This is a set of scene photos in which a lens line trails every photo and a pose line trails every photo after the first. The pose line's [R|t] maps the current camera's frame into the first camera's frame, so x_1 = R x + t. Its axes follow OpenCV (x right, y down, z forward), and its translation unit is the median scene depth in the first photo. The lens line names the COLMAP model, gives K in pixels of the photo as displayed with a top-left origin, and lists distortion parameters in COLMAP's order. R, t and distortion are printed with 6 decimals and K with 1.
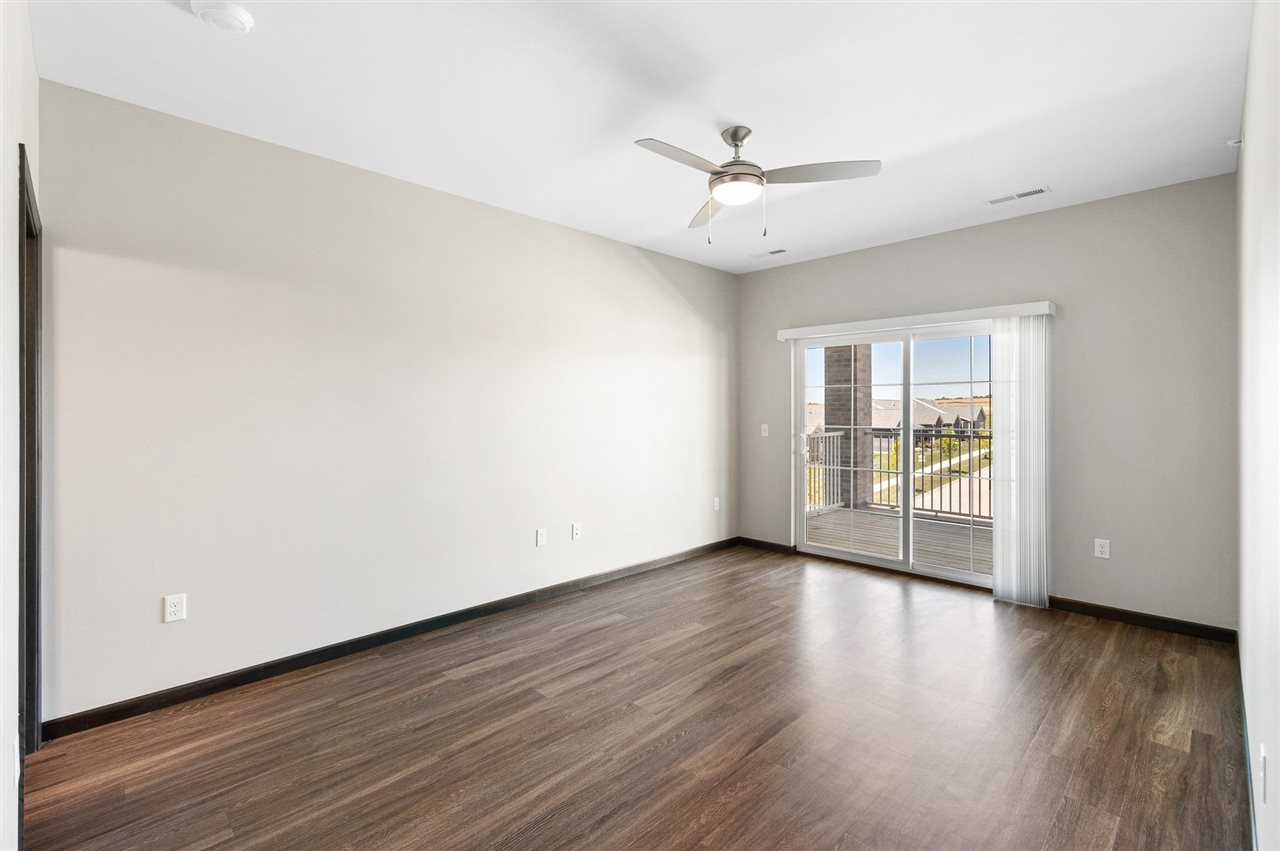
lens RADIAL K [[579.0, 0, 639.1], [0, 579.0, 414.7], [0, 0, 1]] dist [-0.000995, -0.000070]
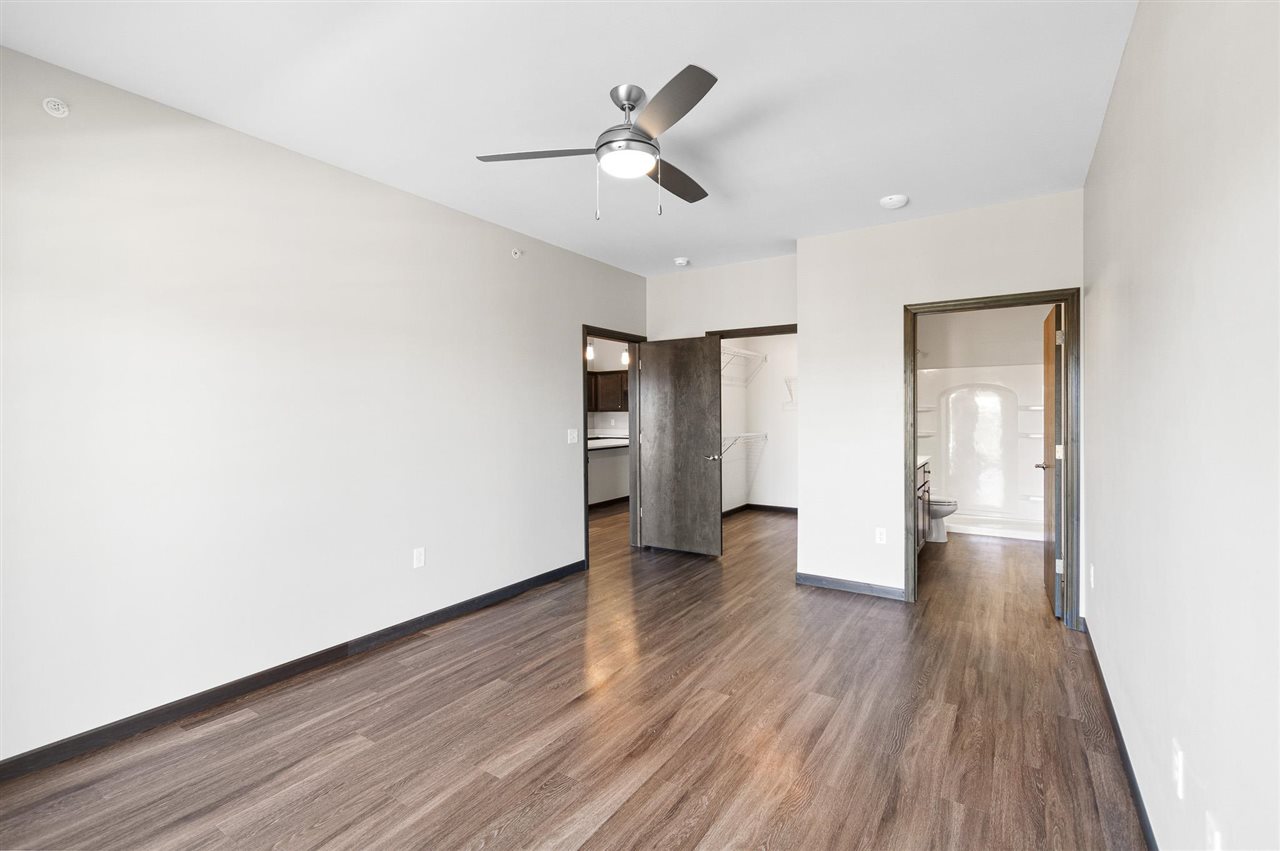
lens RADIAL K [[579.0, 0, 640.1], [0, 579.0, 418.9], [0, 0, 1]] dist [-0.000995, -0.000070]
pose [[-0.979760, 0.006995, -0.200054, 0.344498], [0.003007, 0.999791, 0.020235, -0.016303], [0.200154, 0.019224, -0.979576, 1.948219]]
